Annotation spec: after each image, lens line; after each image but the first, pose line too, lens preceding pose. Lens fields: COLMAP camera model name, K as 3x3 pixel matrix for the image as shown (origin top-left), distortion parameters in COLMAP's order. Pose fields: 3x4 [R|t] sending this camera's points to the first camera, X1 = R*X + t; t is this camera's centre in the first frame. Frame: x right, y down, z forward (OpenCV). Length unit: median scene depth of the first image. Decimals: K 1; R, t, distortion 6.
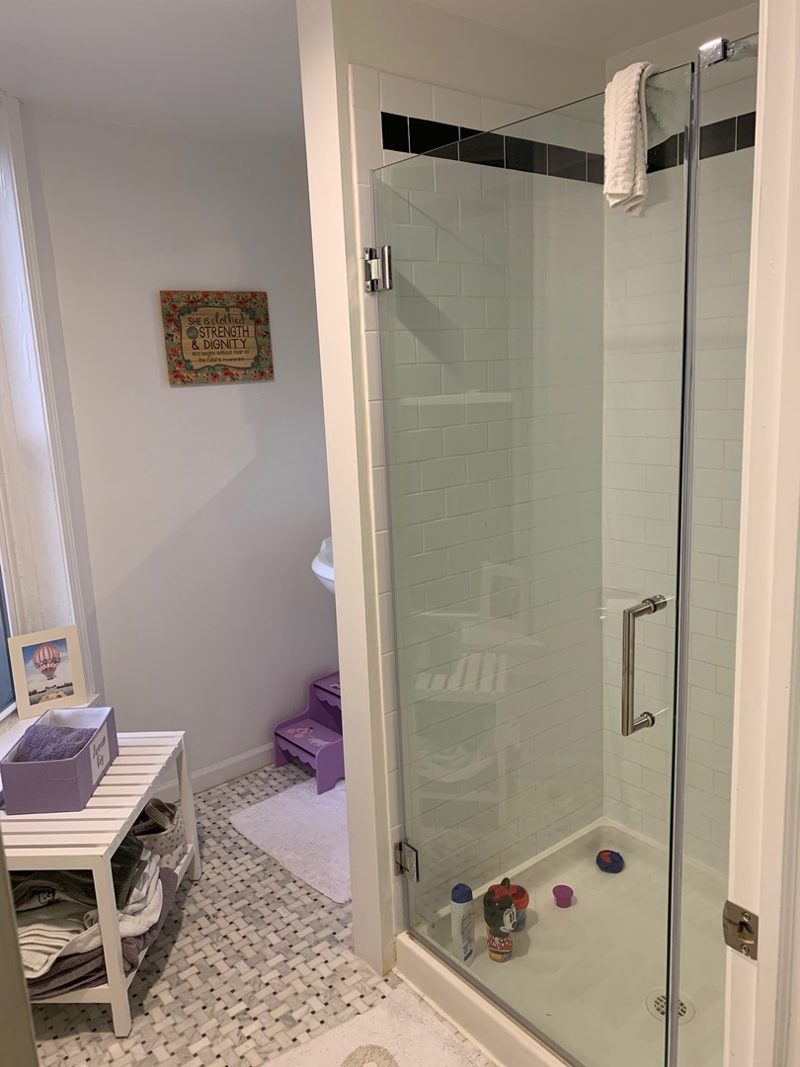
lens RADIAL K [[804.7, 0, 400.1], [0, 804.7, 535.2], [0, 0, 1]] dist [0.028908, -0.000653]
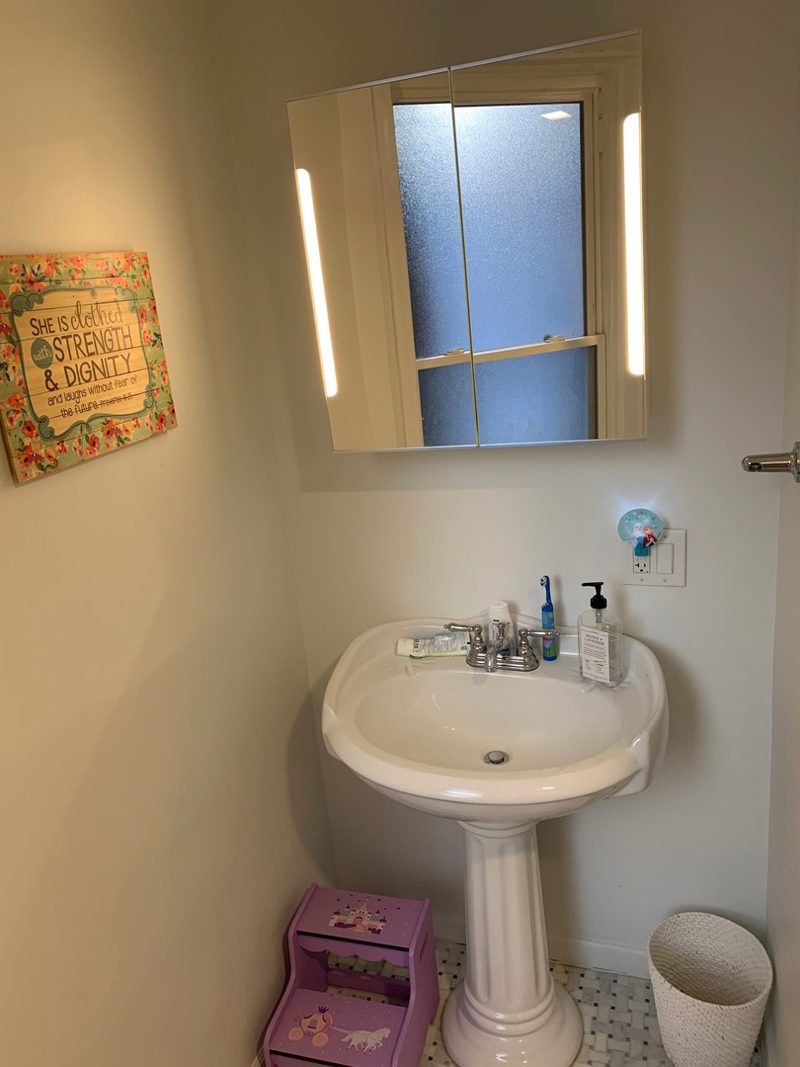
lens RADIAL K [[804.7, 0, 399.5], [0, 804.7, 529.1], [0, 0, 1]] dist [0.028908, -0.000653]
pose [[0.848740, -0.188147, 0.494208, -0.318959], [0.158738, 0.982112, 0.101282, -0.168052], [-0.504424, -0.007512, 0.863424, 0.517453]]
